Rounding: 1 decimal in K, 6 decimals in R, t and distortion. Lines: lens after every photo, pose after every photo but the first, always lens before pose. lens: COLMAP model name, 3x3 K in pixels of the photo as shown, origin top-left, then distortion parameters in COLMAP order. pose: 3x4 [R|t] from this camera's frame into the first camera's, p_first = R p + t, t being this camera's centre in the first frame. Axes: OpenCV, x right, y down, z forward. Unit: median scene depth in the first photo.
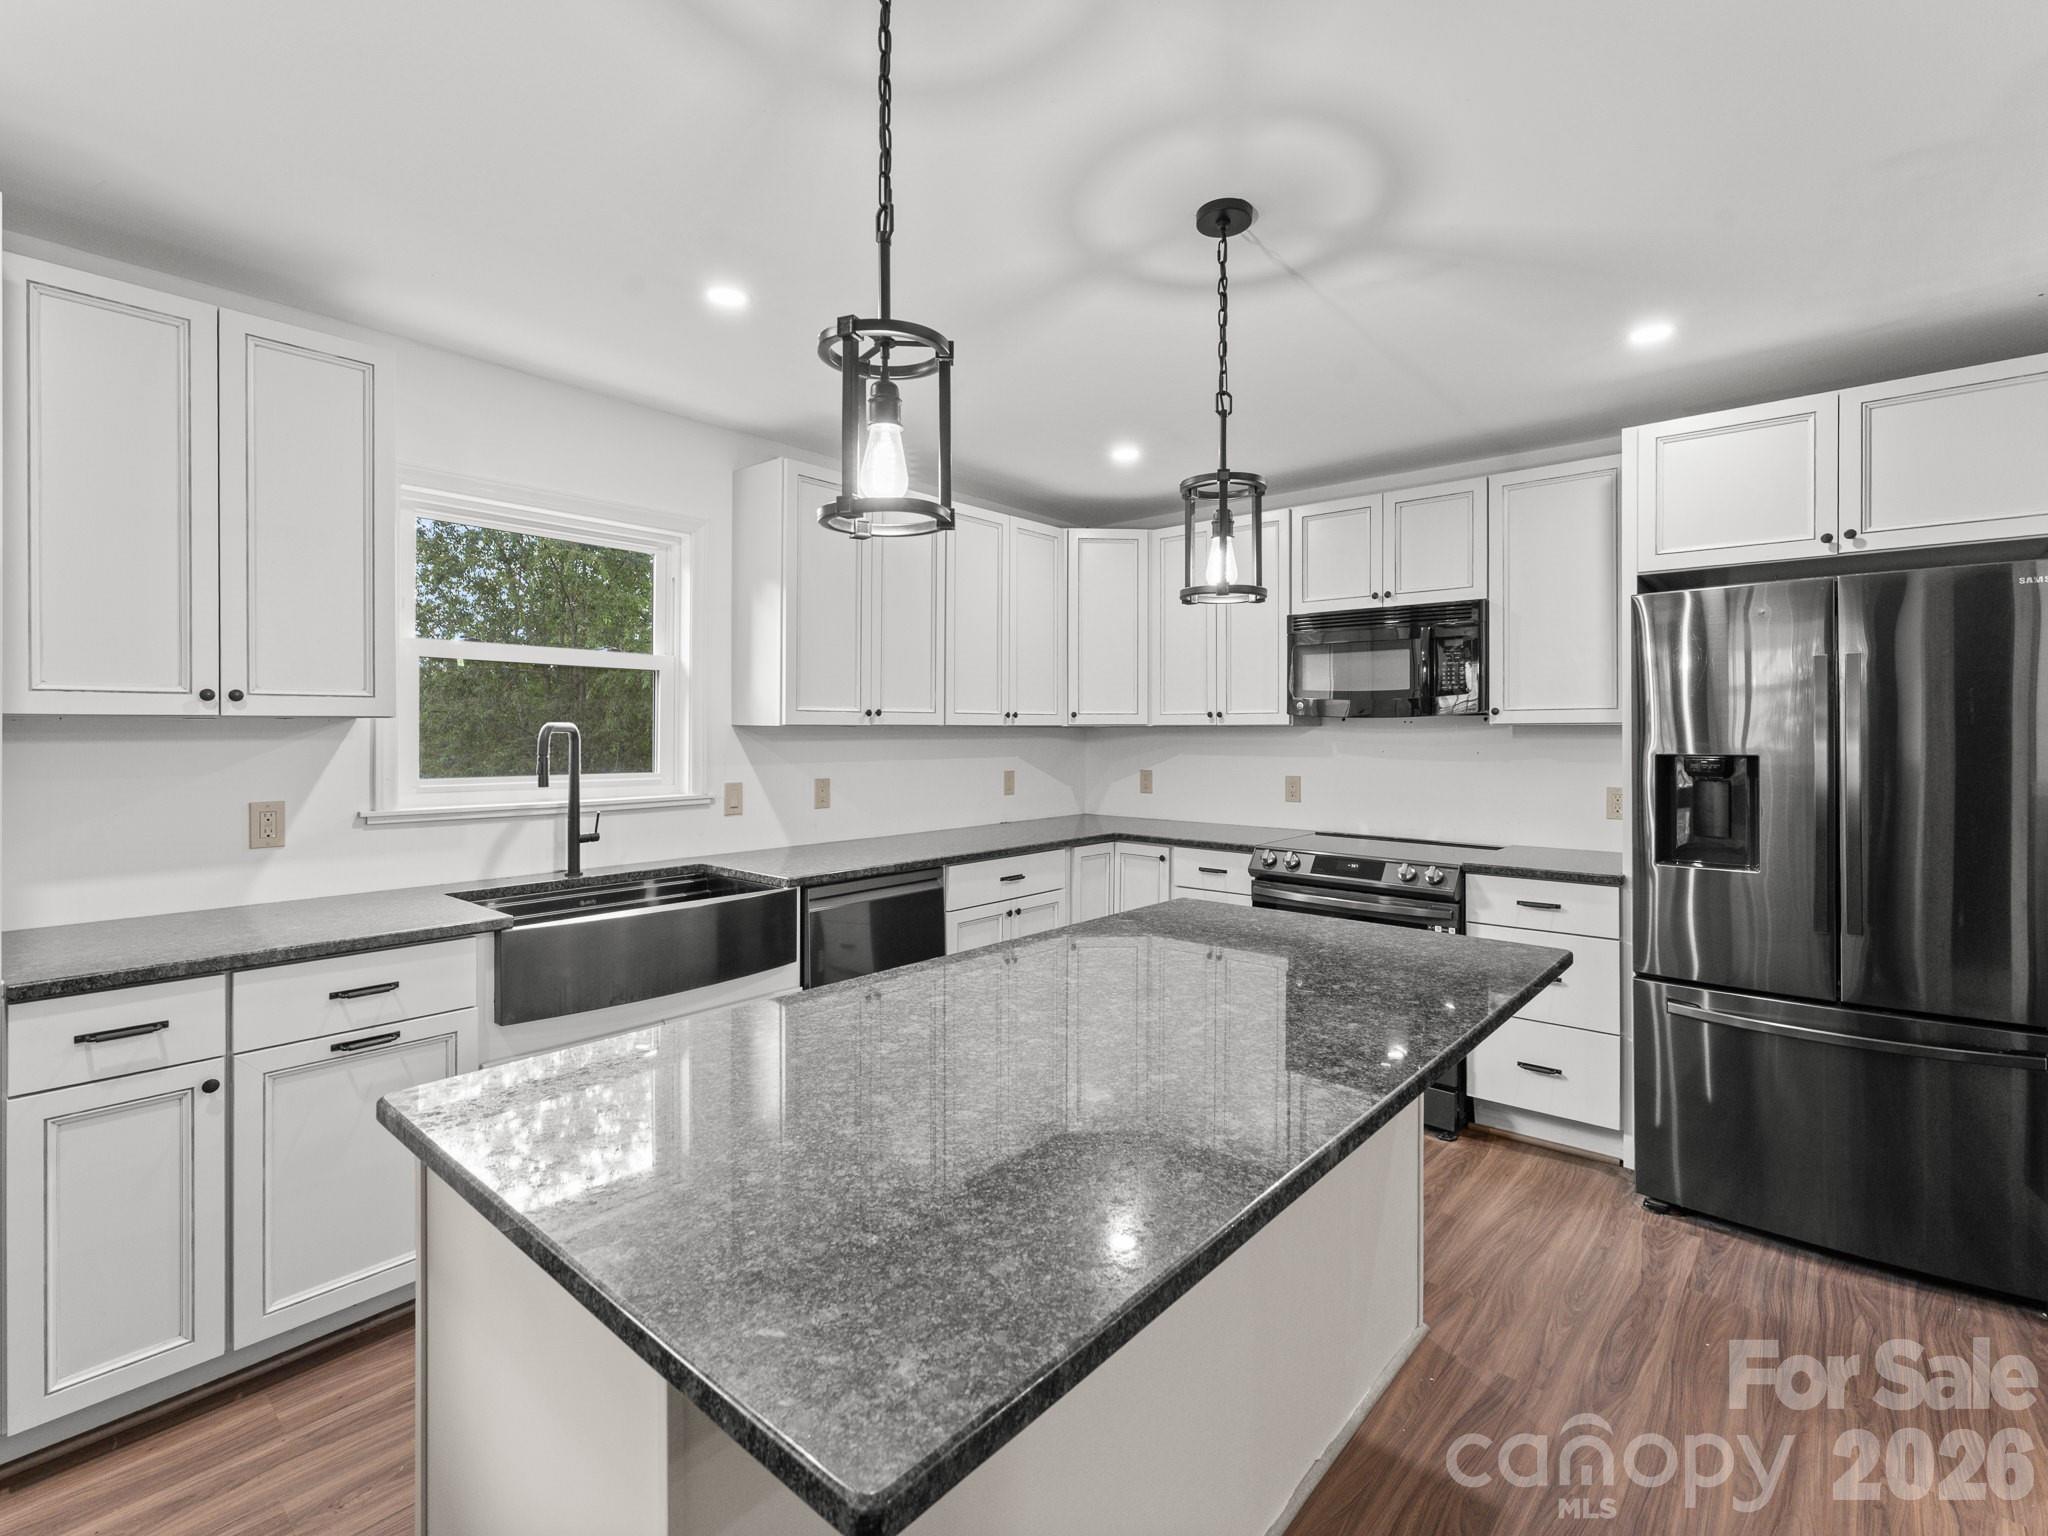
lens RADIAL K [[941.3, 0, 1030.6], [0, 941.3, 736.3], [0, 0, 1]] dist [-0.001810, -0.001642]
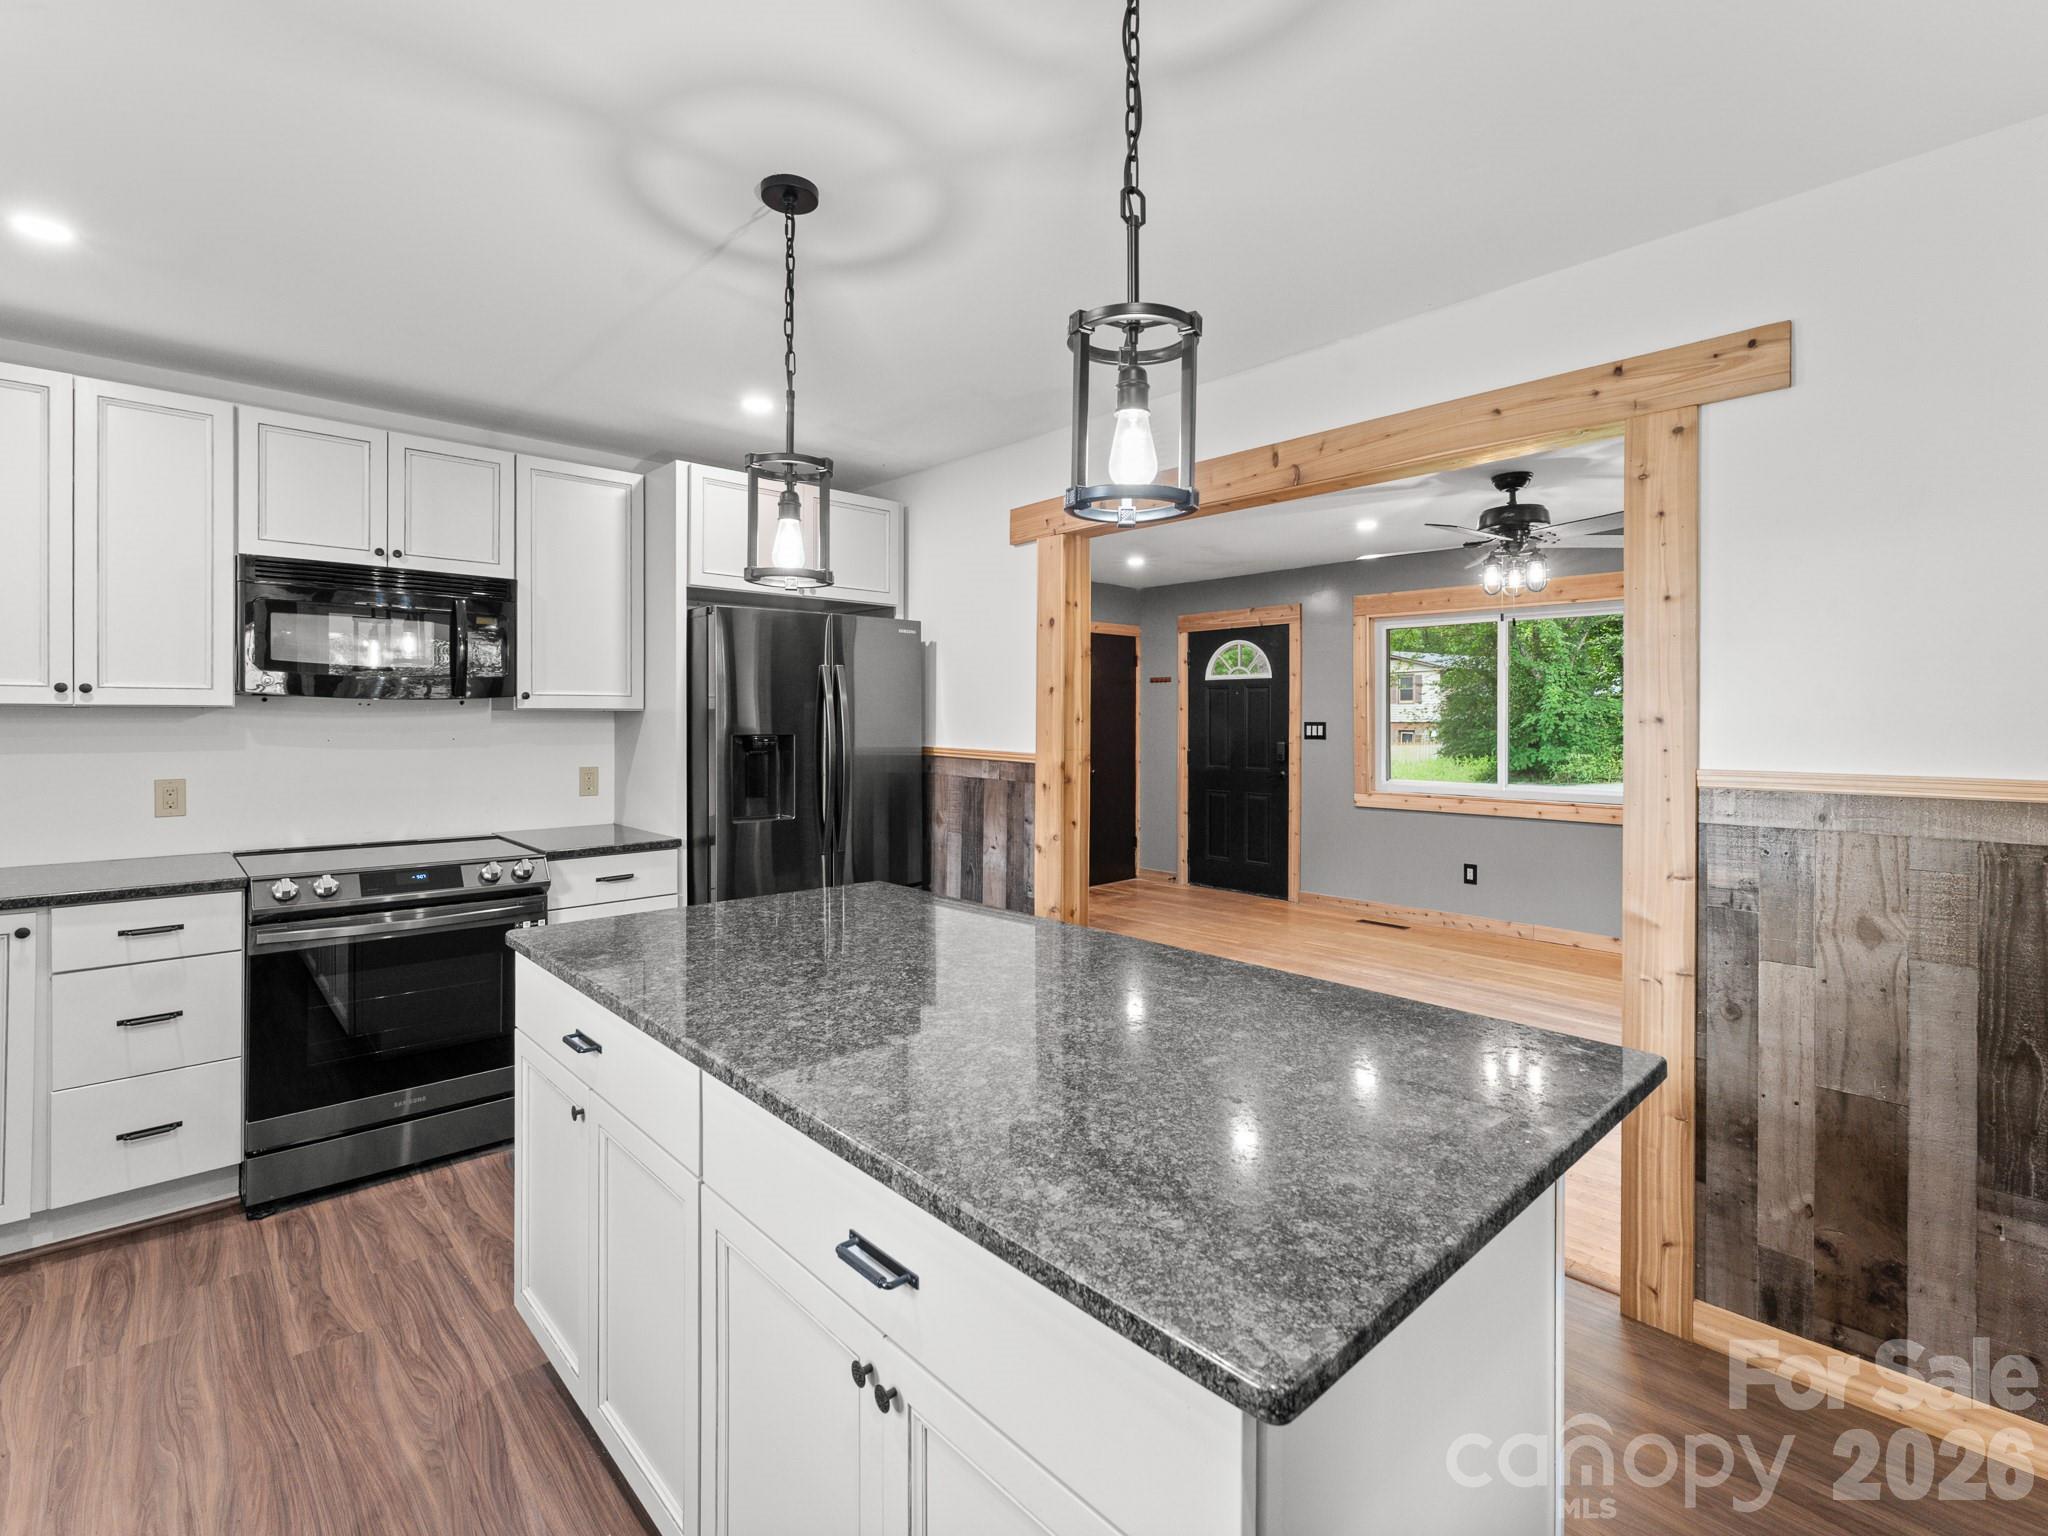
lens RADIAL K [[941.3, 0, 1027.5], [0, 941.3, 718.1], [0, 0, 1]] dist [-0.001810, -0.001642]
pose [[0.112520, -0.000726, 0.993649, -0.437725], [0.002238, 0.999997, 0.000477, -0.002547], [-0.993647, 0.002170, 0.112522, 0.379962]]
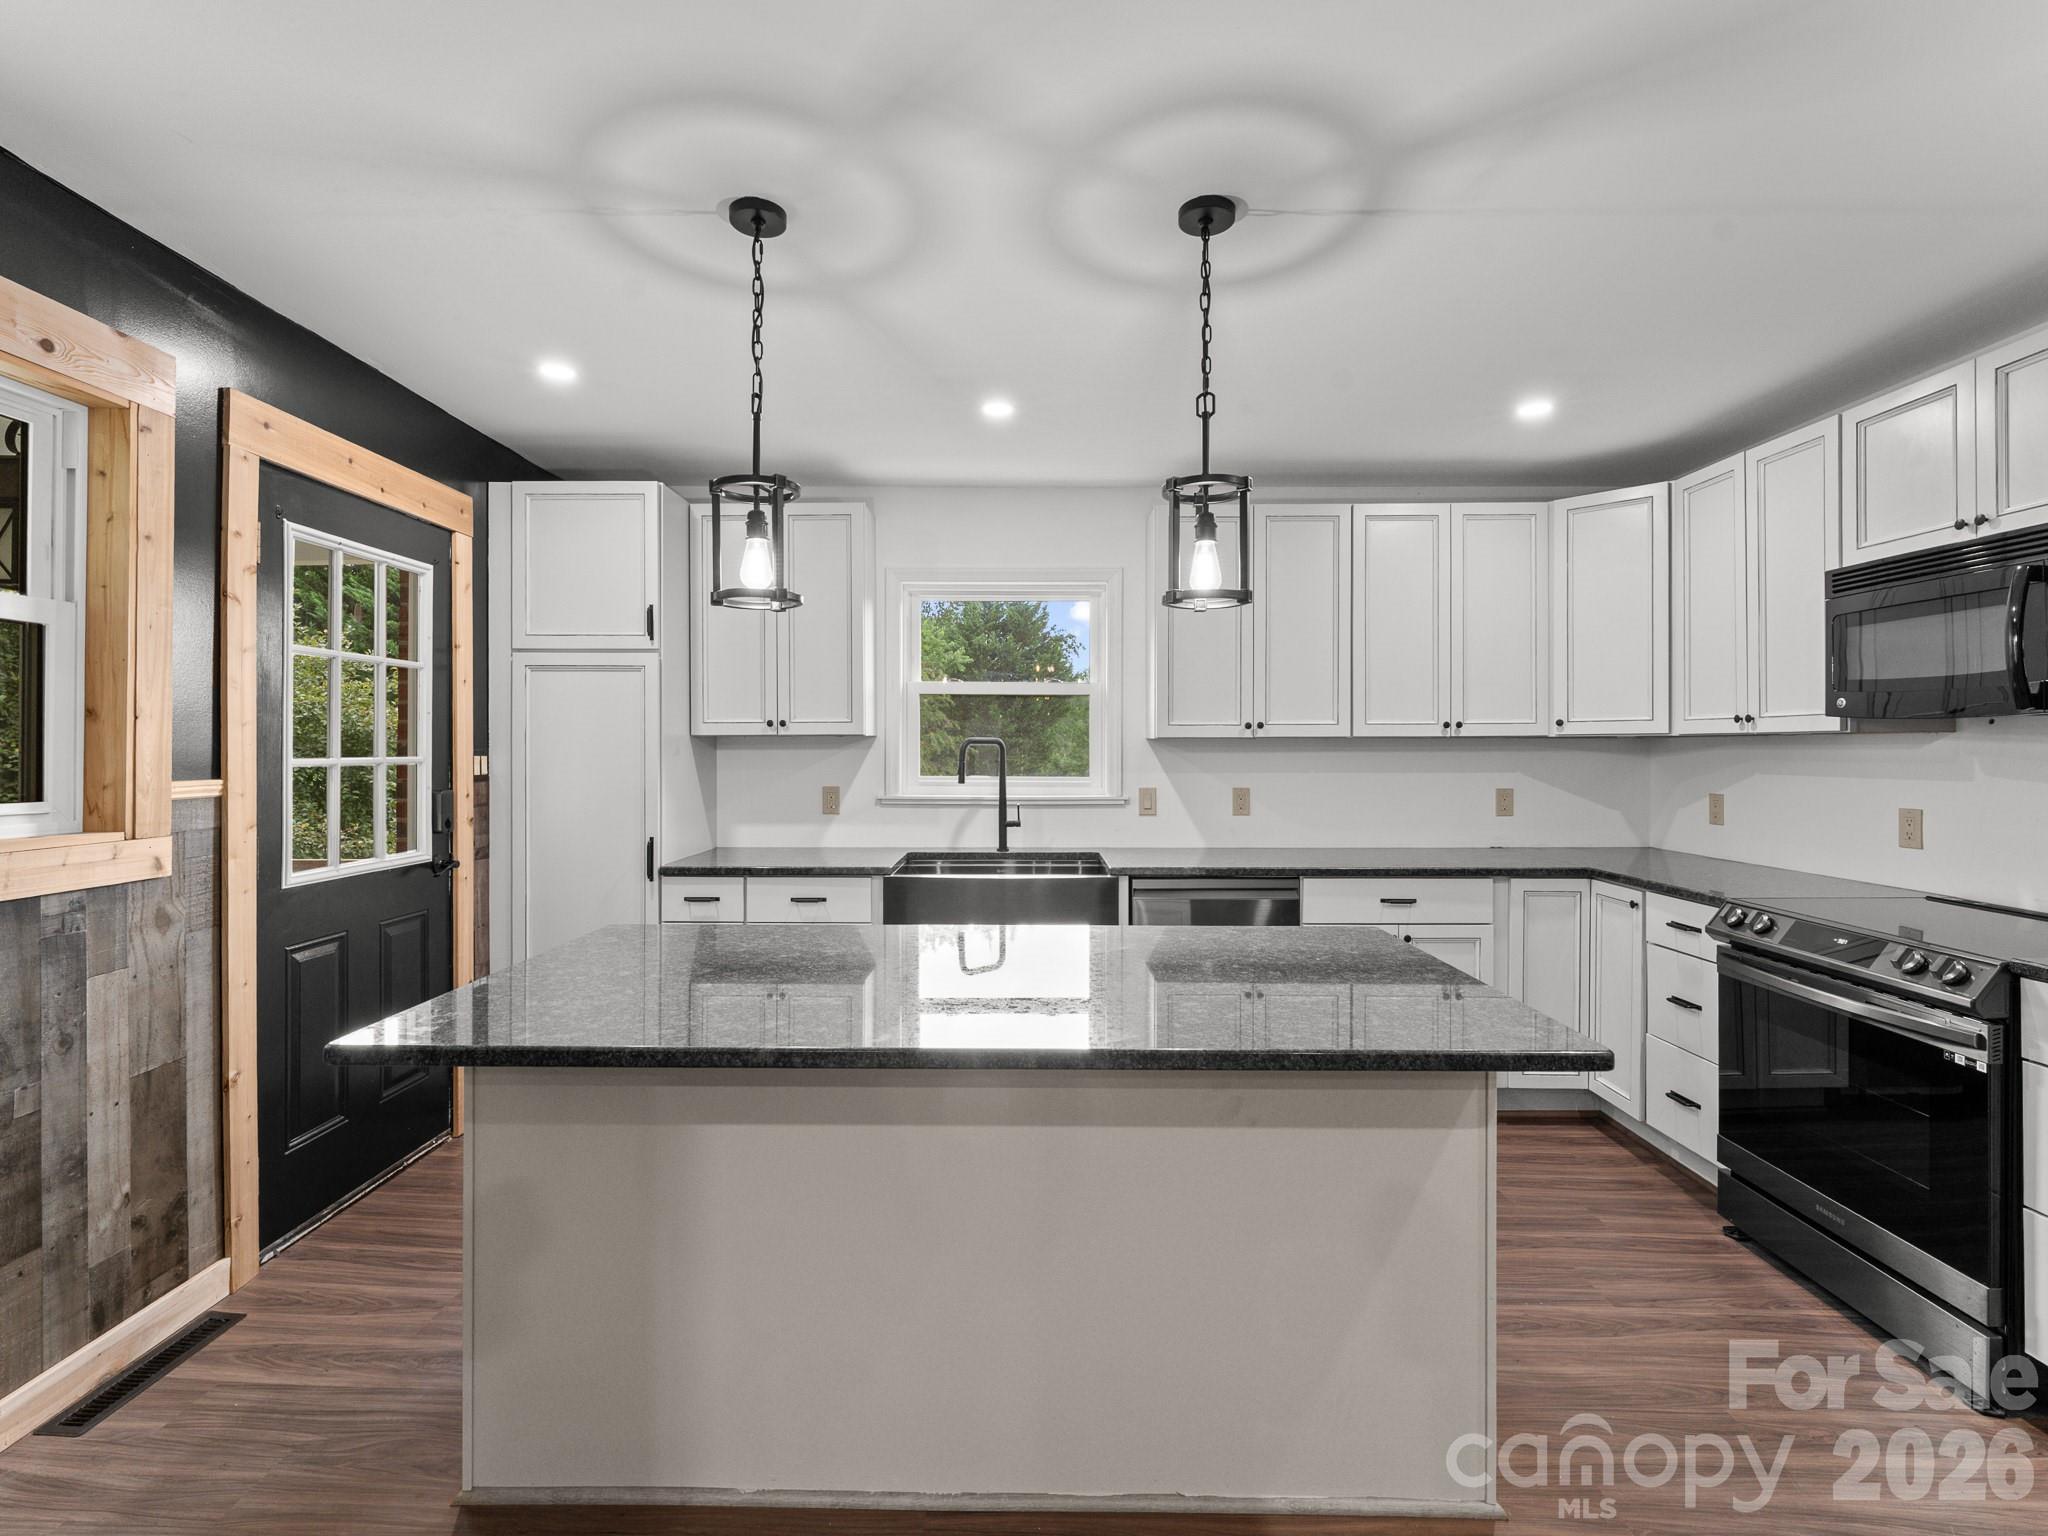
lens RADIAL K [[941.3, 0, 1024.4], [0, 941.3, 745.6], [0, 0, 1]] dist [-0.001810, -0.001642]
pose [[0.646701, -0.003049, -0.762737, 0.490114], [-0.003028, 0.999974, -0.006565, 0.005210], [0.762737, 0.006555, 0.646675, 0.131438]]
